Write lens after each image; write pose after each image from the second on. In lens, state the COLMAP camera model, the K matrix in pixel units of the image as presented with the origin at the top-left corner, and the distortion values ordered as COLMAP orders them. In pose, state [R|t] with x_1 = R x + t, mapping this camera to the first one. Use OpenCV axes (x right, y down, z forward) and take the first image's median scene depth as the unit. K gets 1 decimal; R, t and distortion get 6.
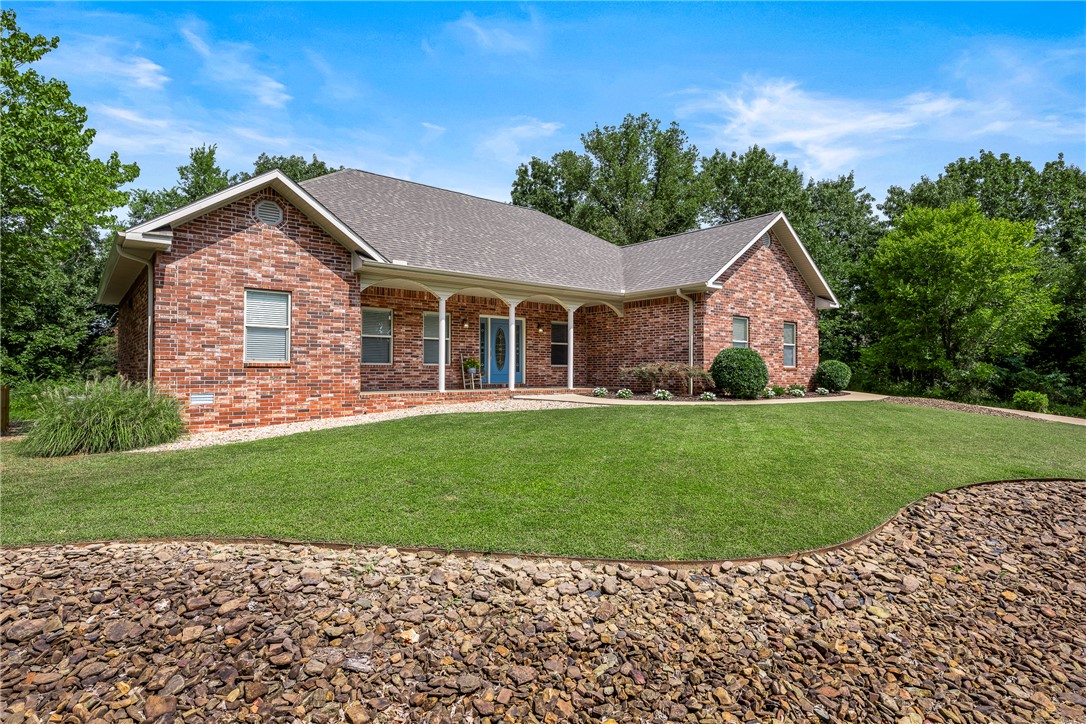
lens RADIAL K [[597.6, 0, 544.2], [0, 597.6, 363.6], [0, 0, 1]] dist [0.000159, 0.000001]
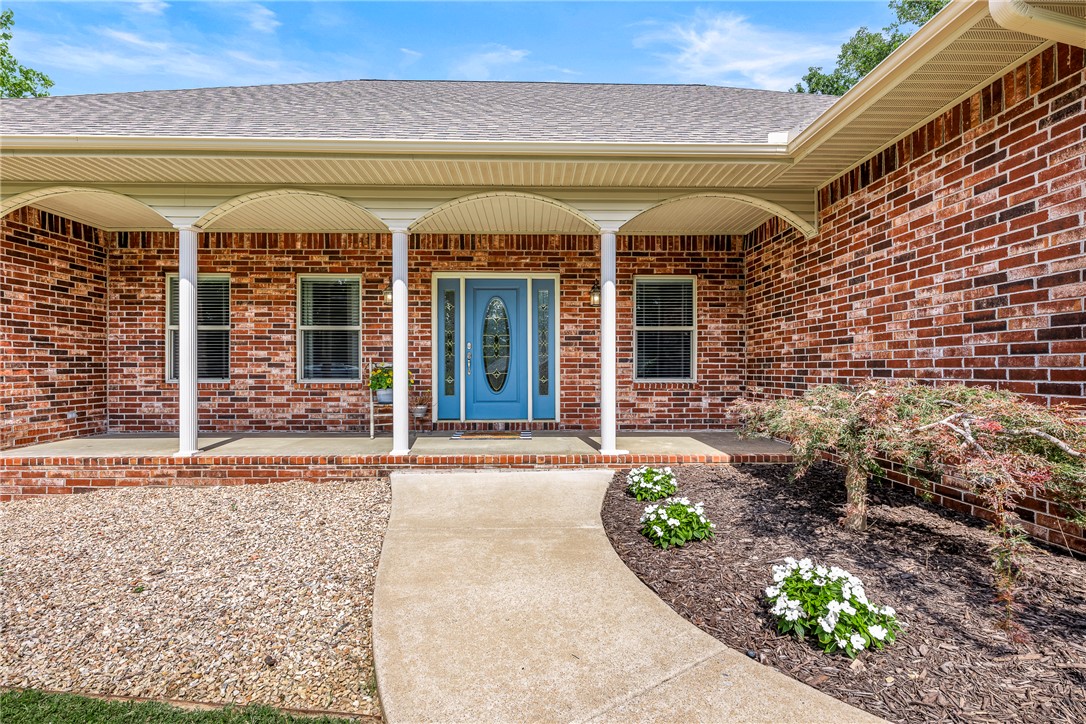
lens RADIAL K [[496.9, 0, 540.3], [0, 496.9, 365.8], [0, 0, 1]] dist [0.001300, 0.000310]
pose [[0.785903, -0.004522, -0.618334, 0.195189], [0.009577, 0.999942, 0.004860, -0.010724], [0.618276, -0.009741, 0.785901, 0.746806]]
